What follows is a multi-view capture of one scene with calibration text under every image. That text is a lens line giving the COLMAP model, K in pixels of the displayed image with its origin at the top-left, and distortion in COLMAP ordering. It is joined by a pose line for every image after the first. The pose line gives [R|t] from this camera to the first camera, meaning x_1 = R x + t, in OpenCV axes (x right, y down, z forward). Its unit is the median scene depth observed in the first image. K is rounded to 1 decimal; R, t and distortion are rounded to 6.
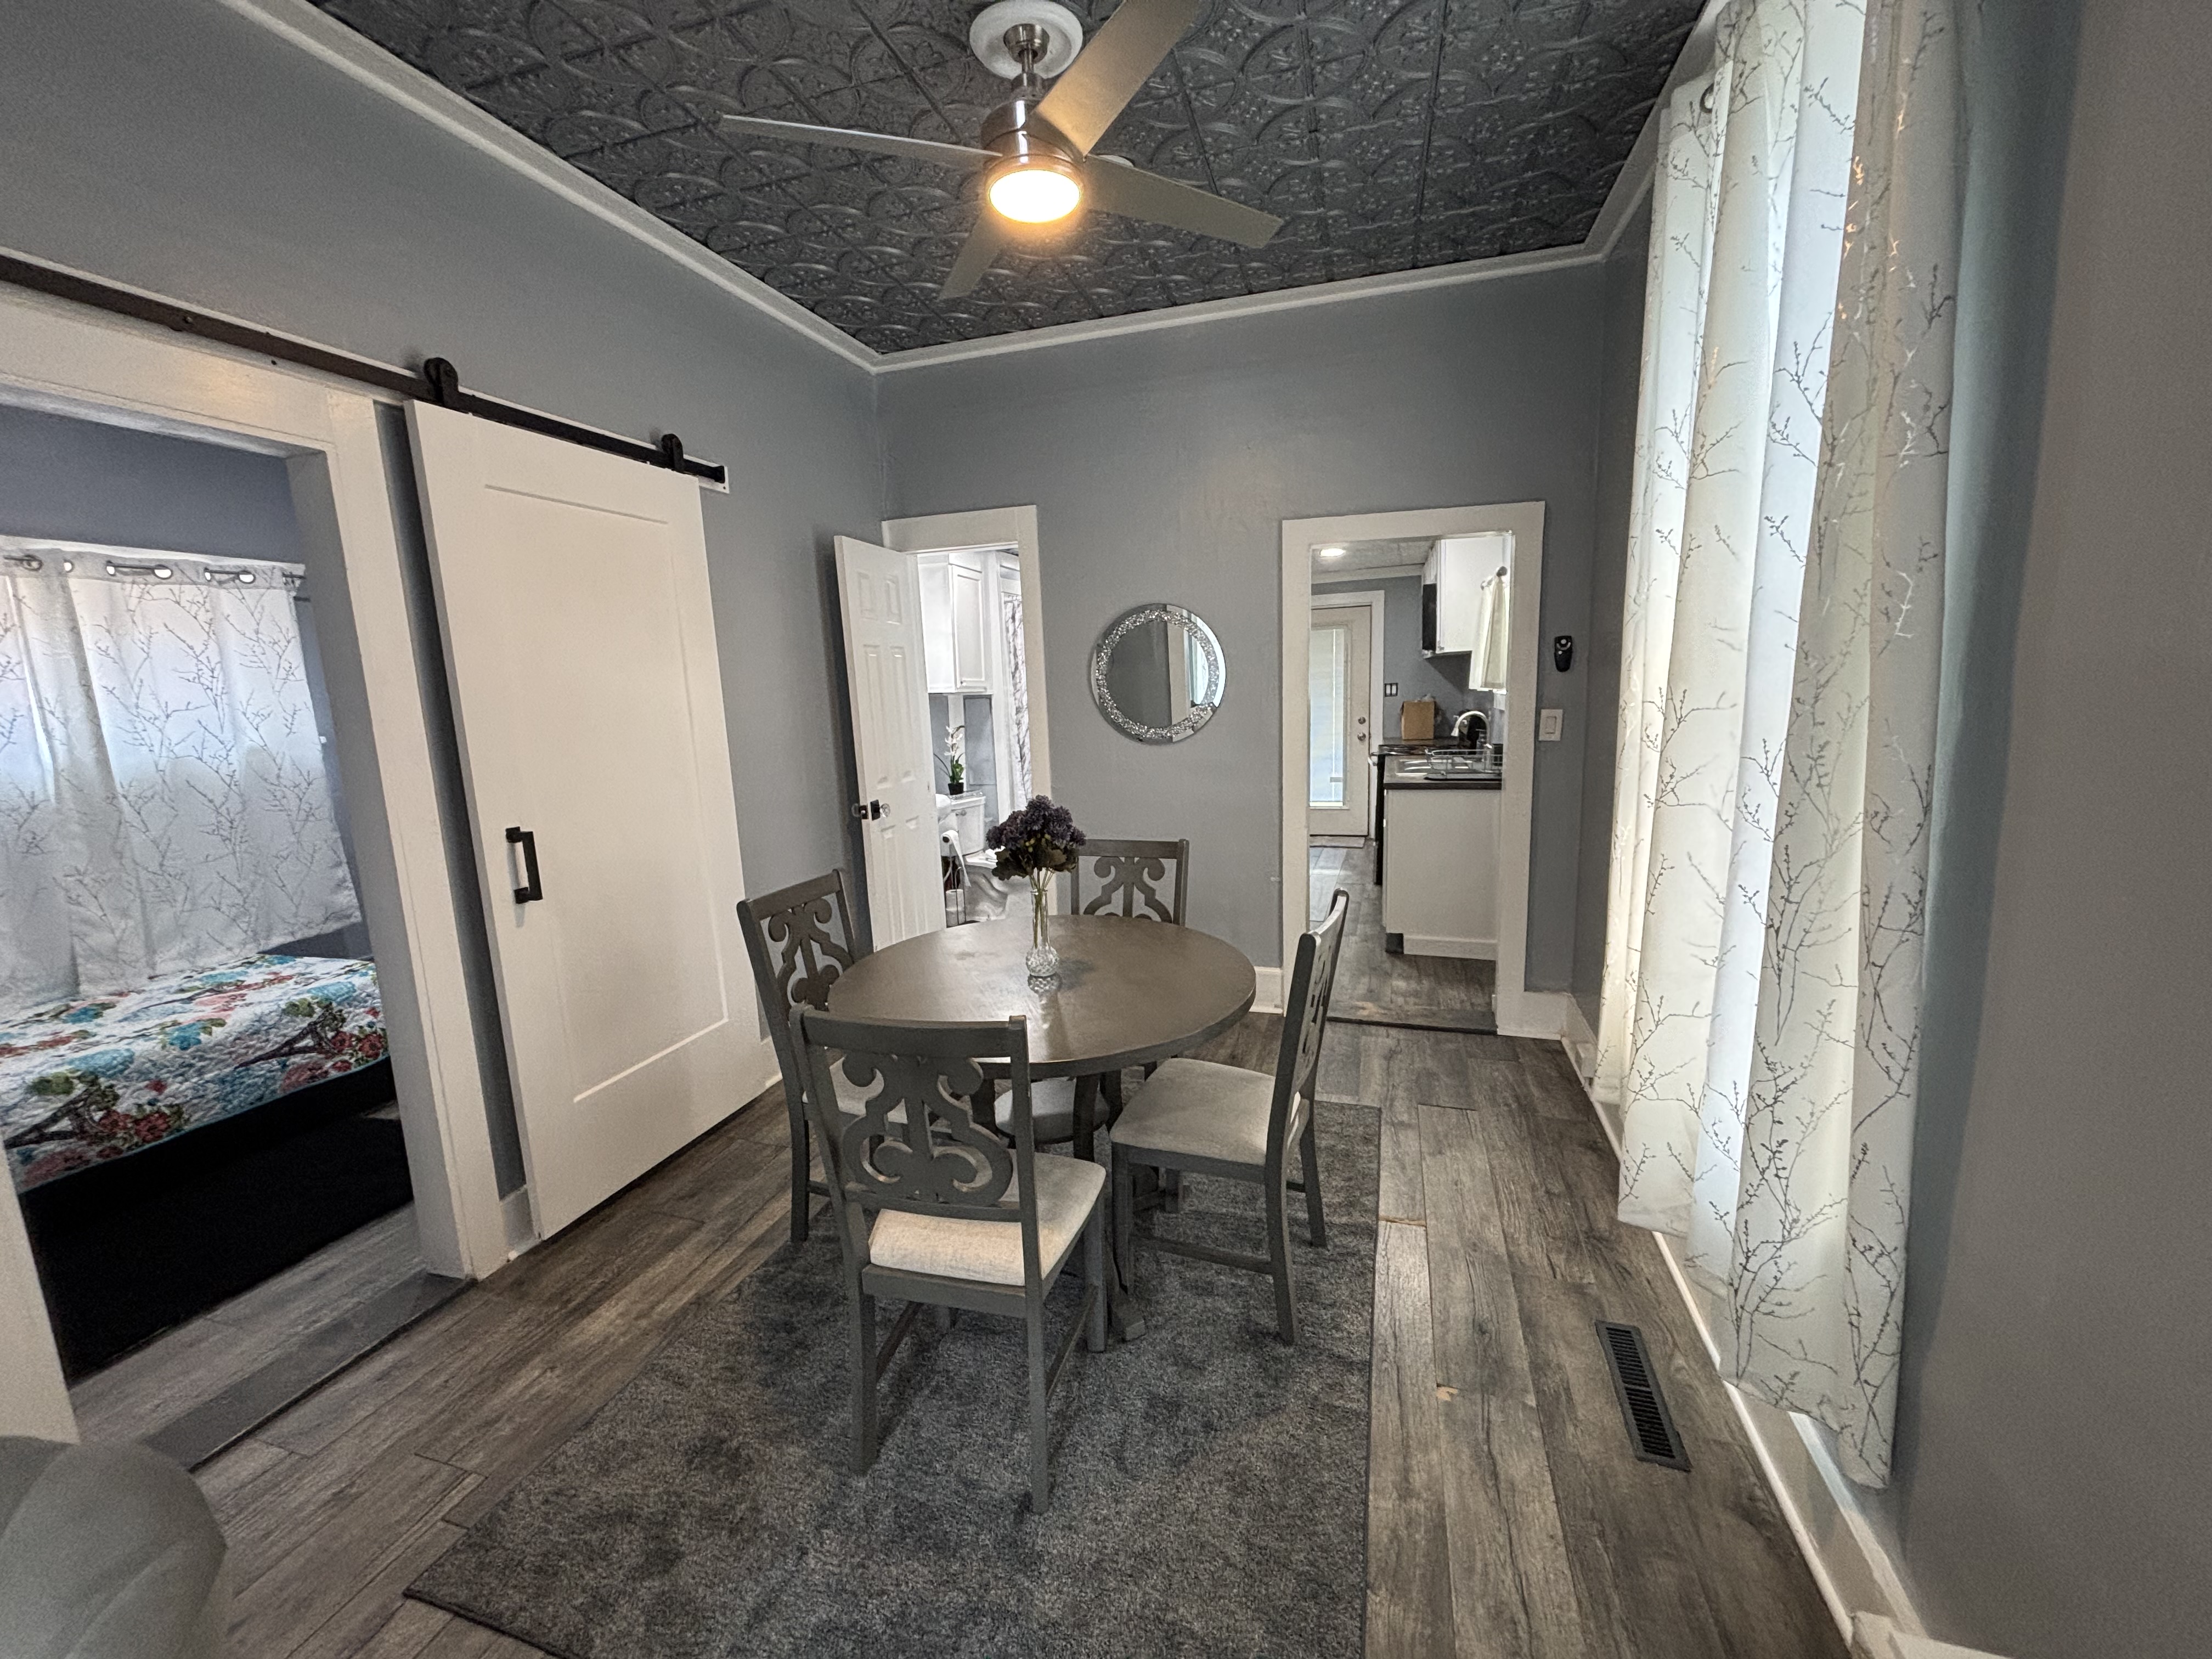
lens RADIAL K [[882.9, 0, 1119.0], [0, 882.9, 823.9], [0, 0, 1]] dist [0.018931, -0.007778]
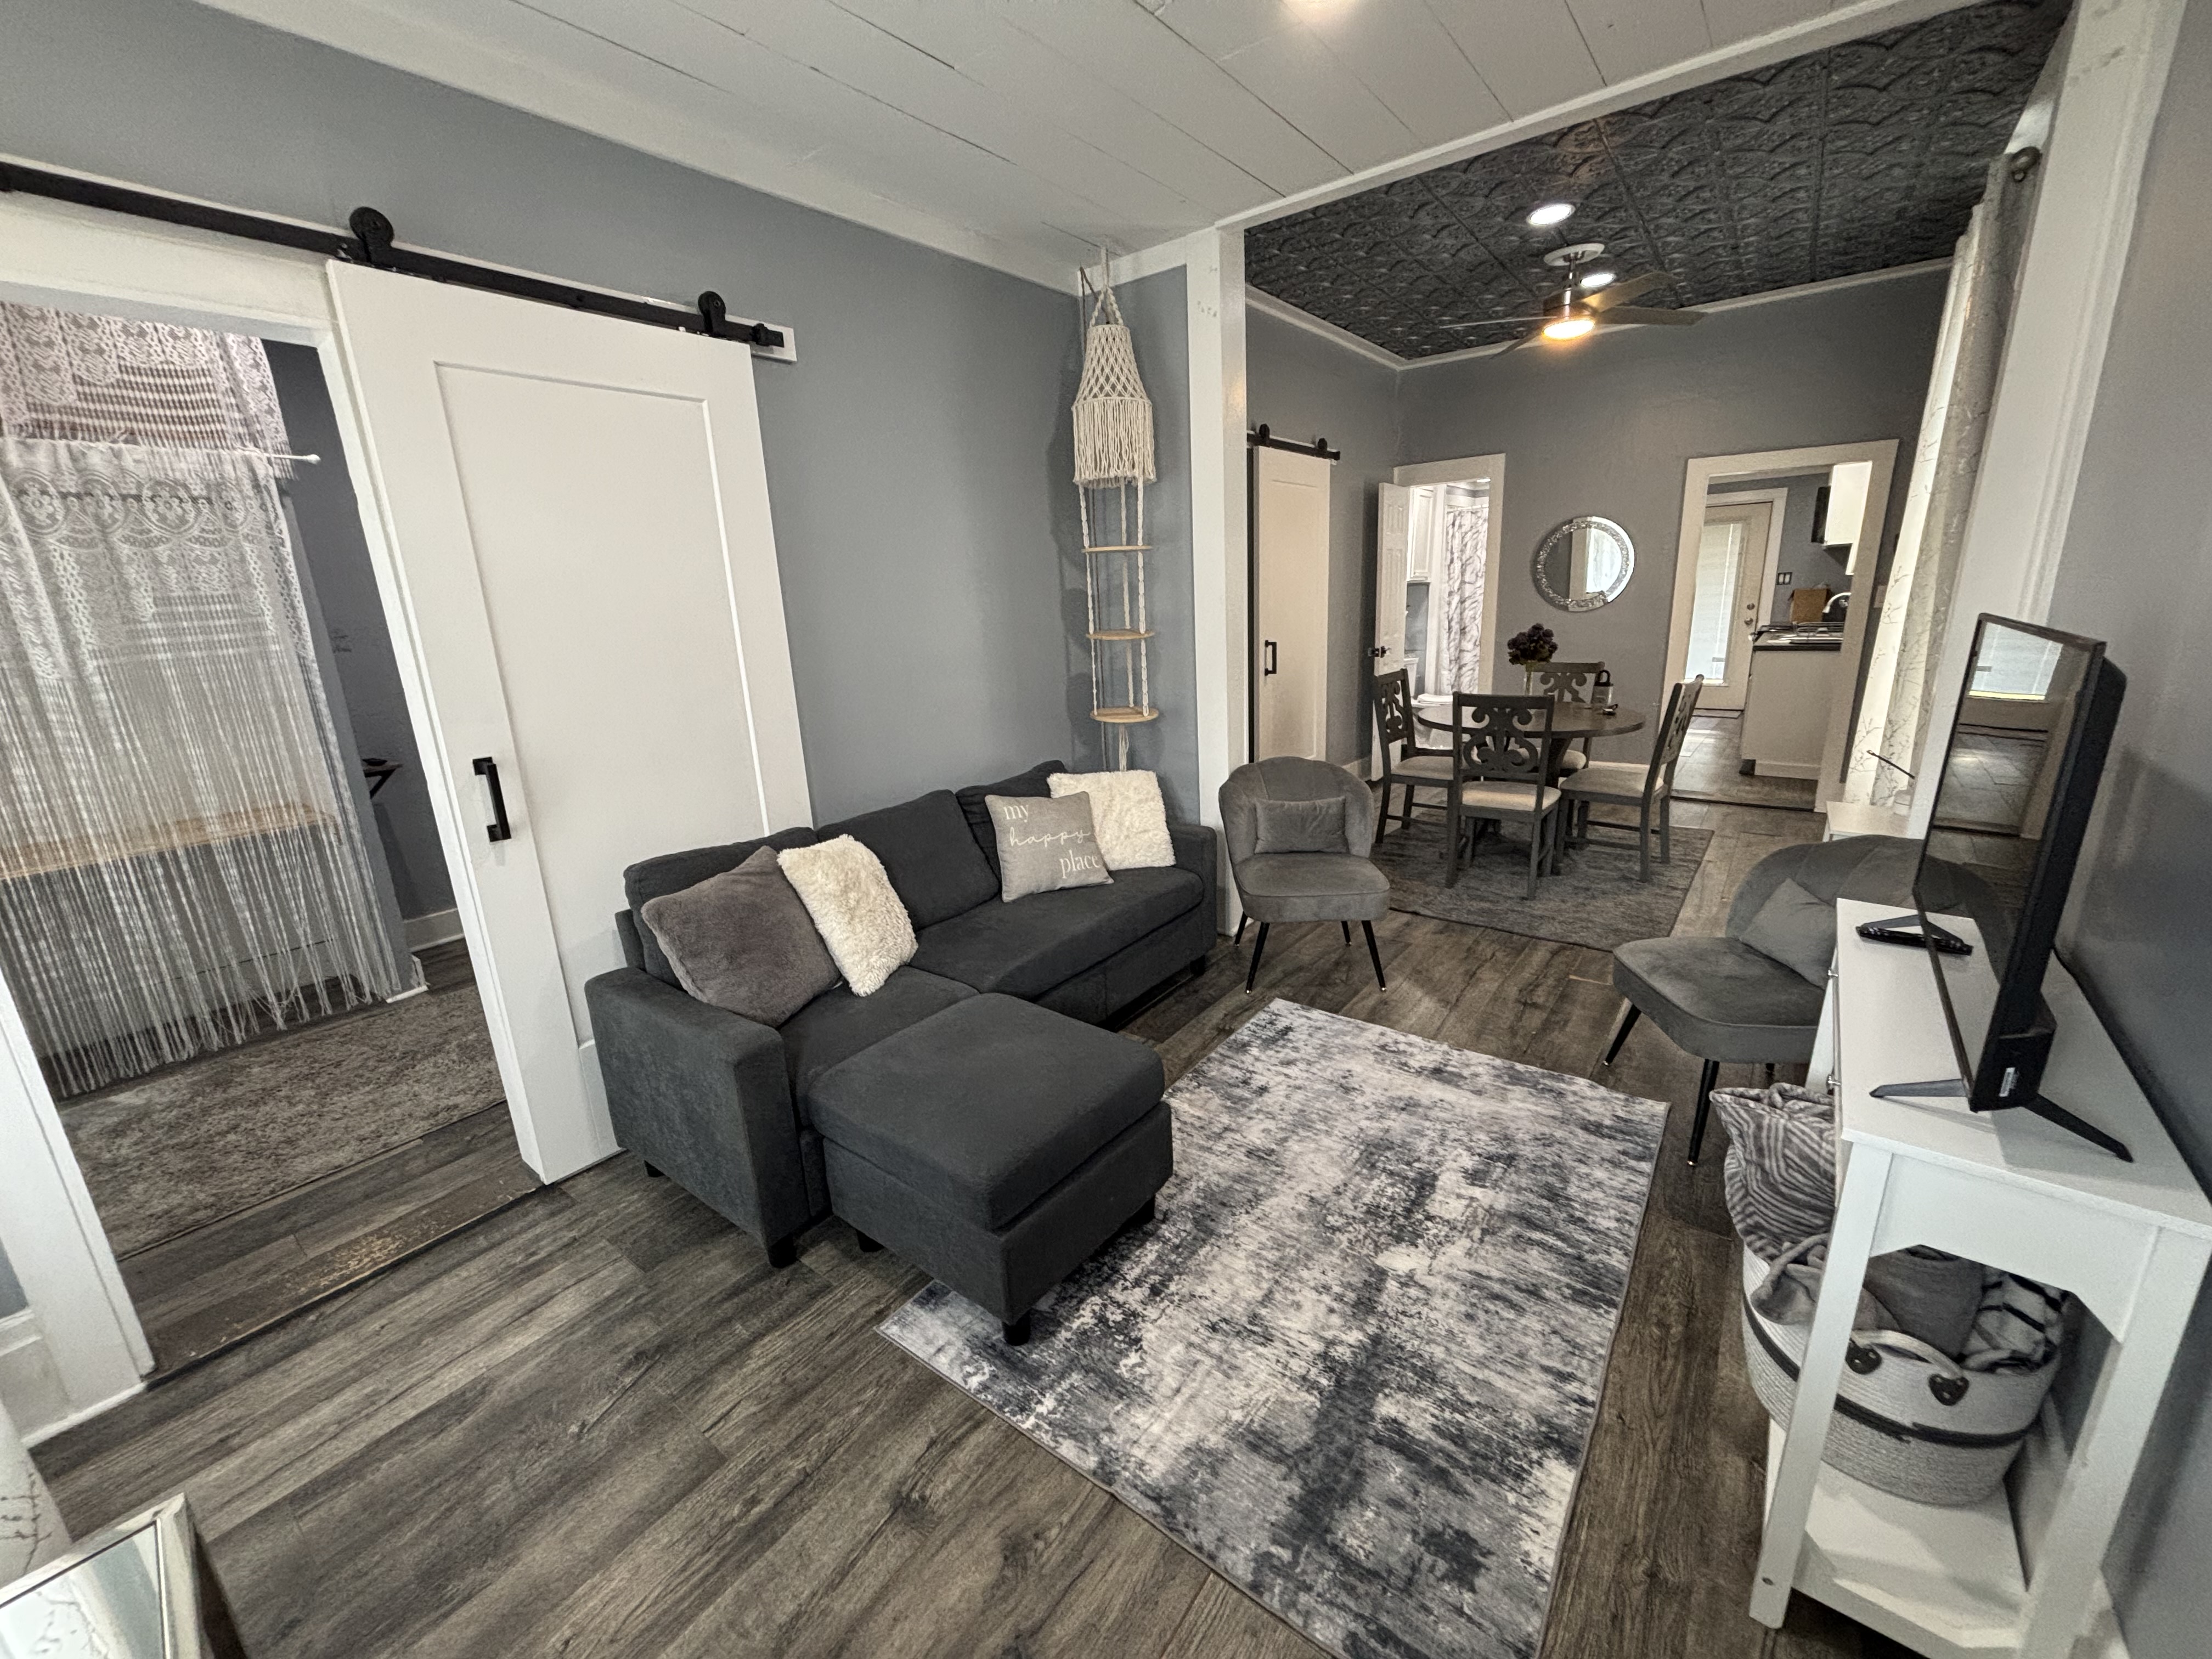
lens RADIAL K [[900.1, 0, 1107.8], [0, 900.1, 818.8], [0, 0, 1]] dist [0.001220, -0.000844]
pose [[0.935033, 0.085925, -0.343992, -0.176048], [-0.051053, 0.992708, 0.109197, 0.159688], [0.350866, -0.084541, 0.932602, -0.902328]]
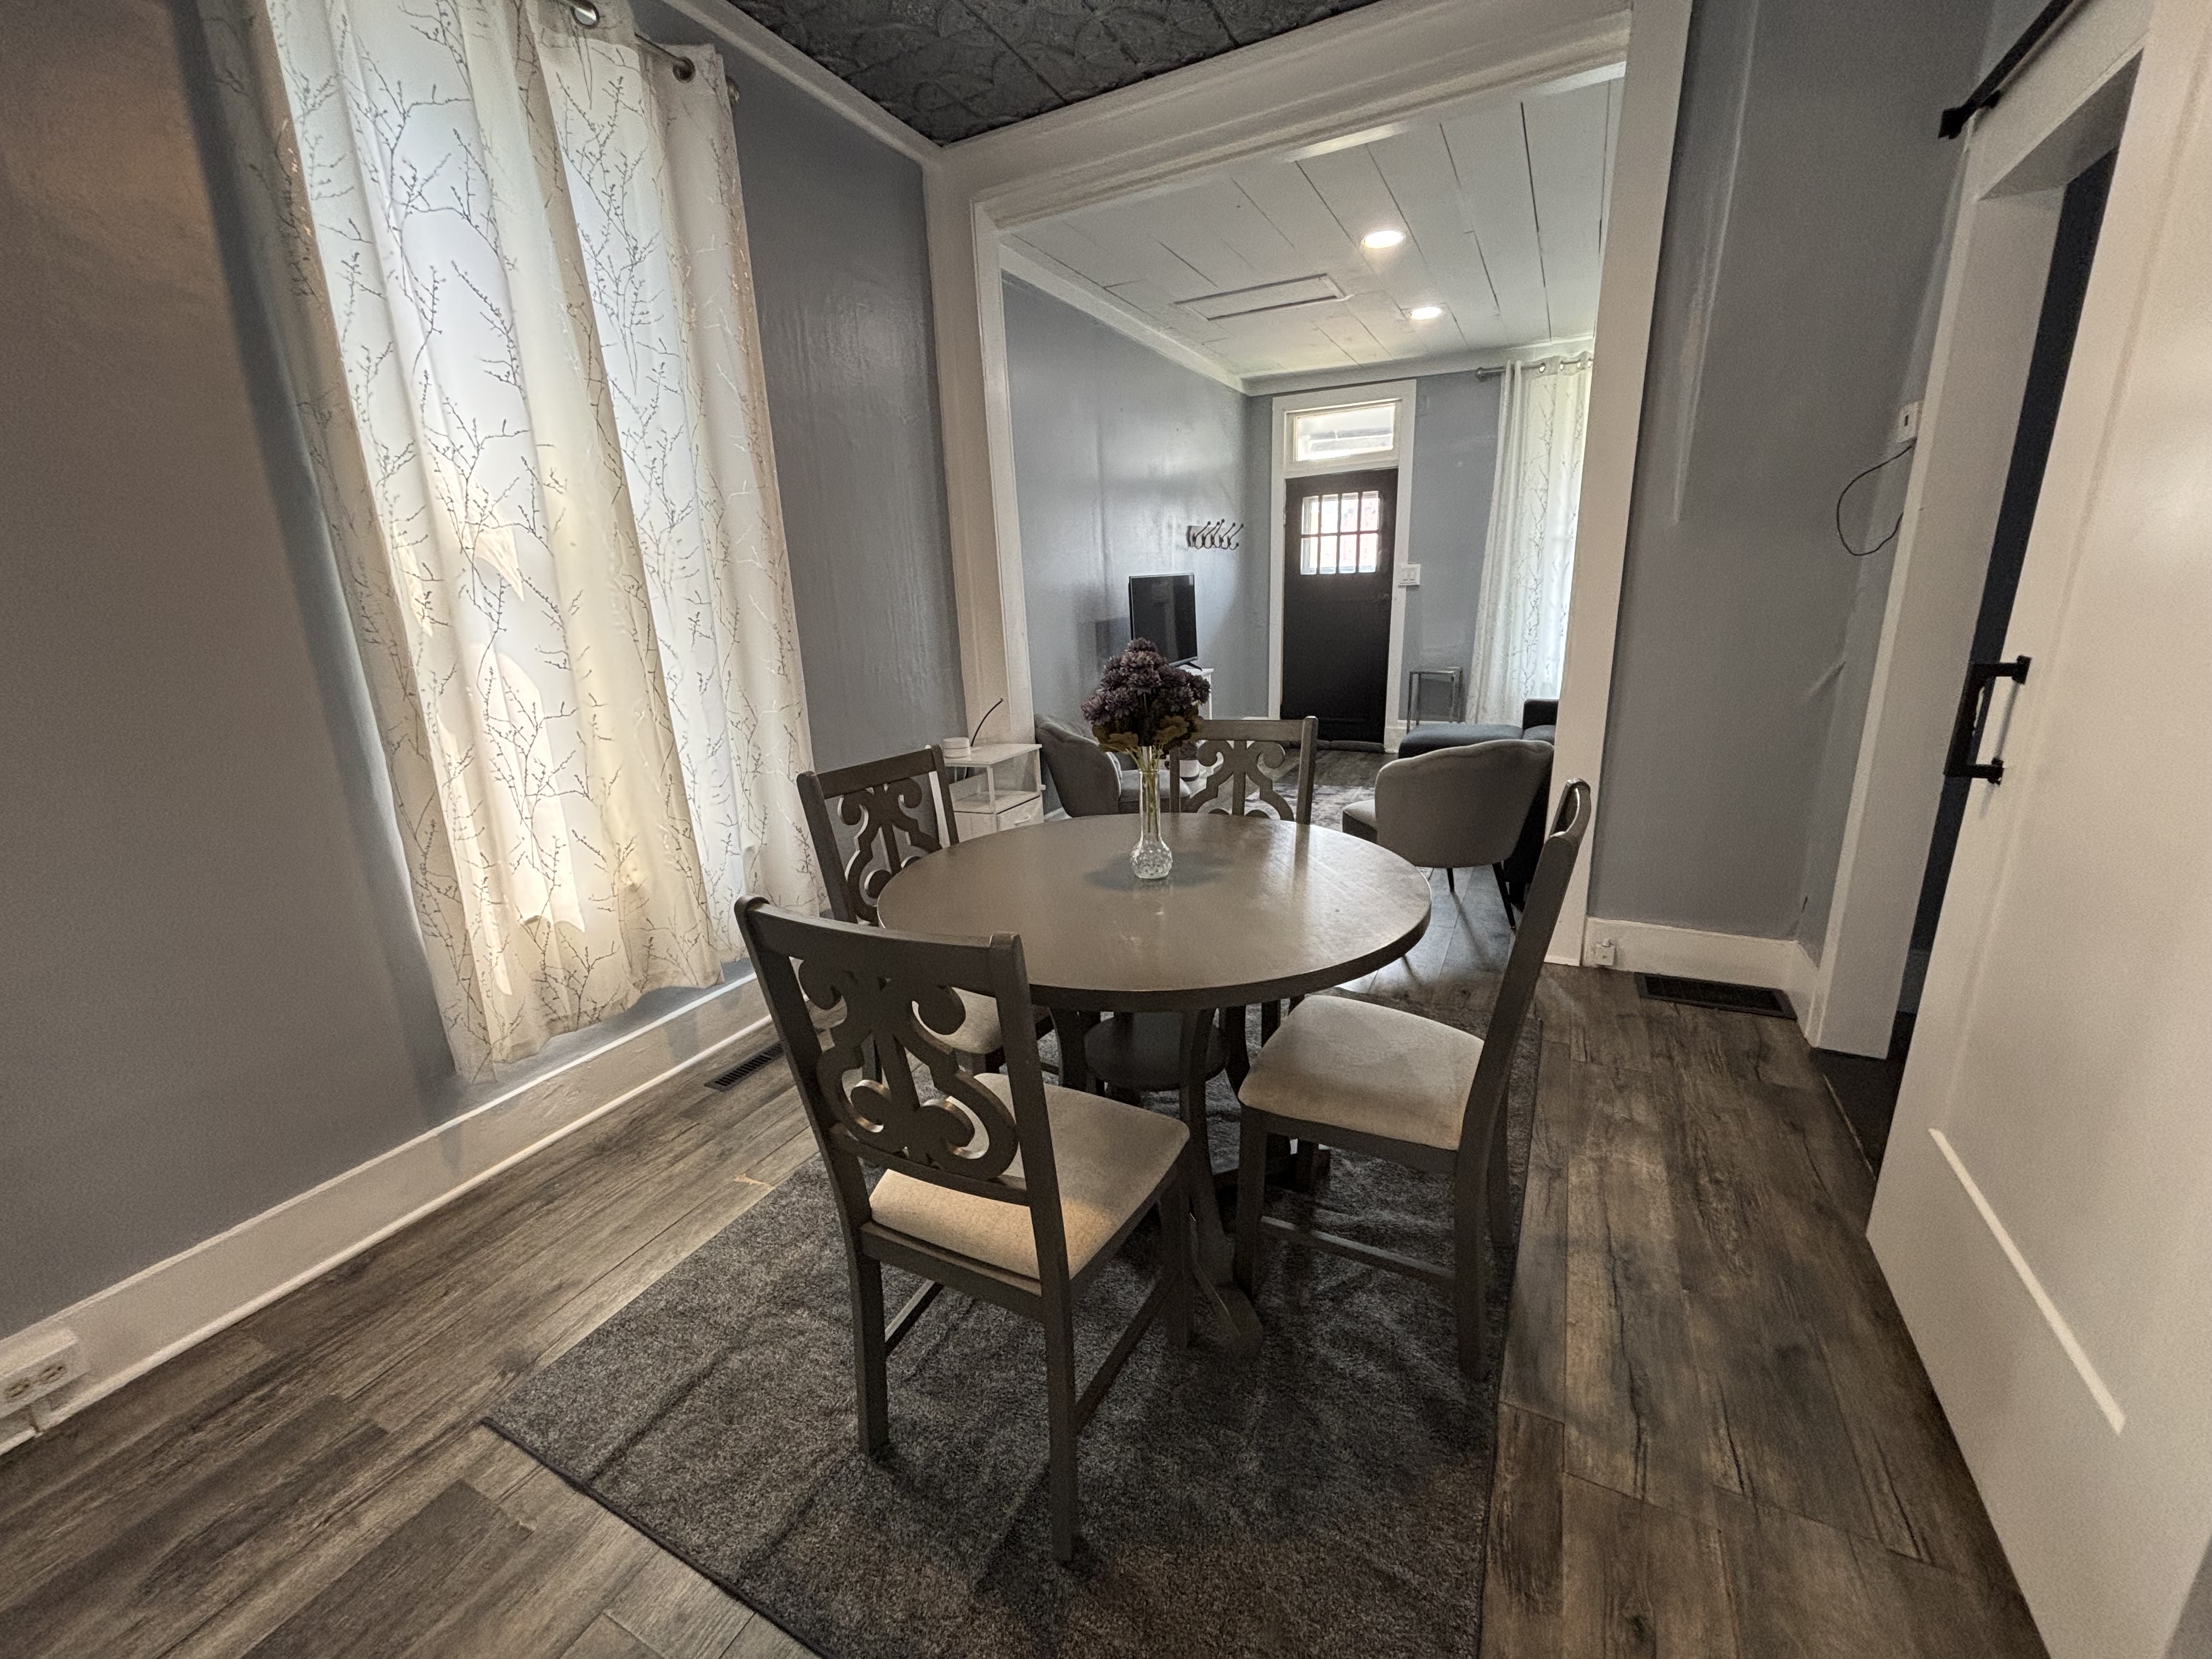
lens RADIAL K [[892.8, 0, 1100.1], [0, 892.8, 825.3], [0, 0, 1]] dist [0.001319, 0.000664]
pose [[-0.982502, 0.018742, 0.185308, -0.128584], [0.094493, 0.907531, 0.409216, -0.138056], [-0.160504, 0.419566, -0.893422, 1.173374]]
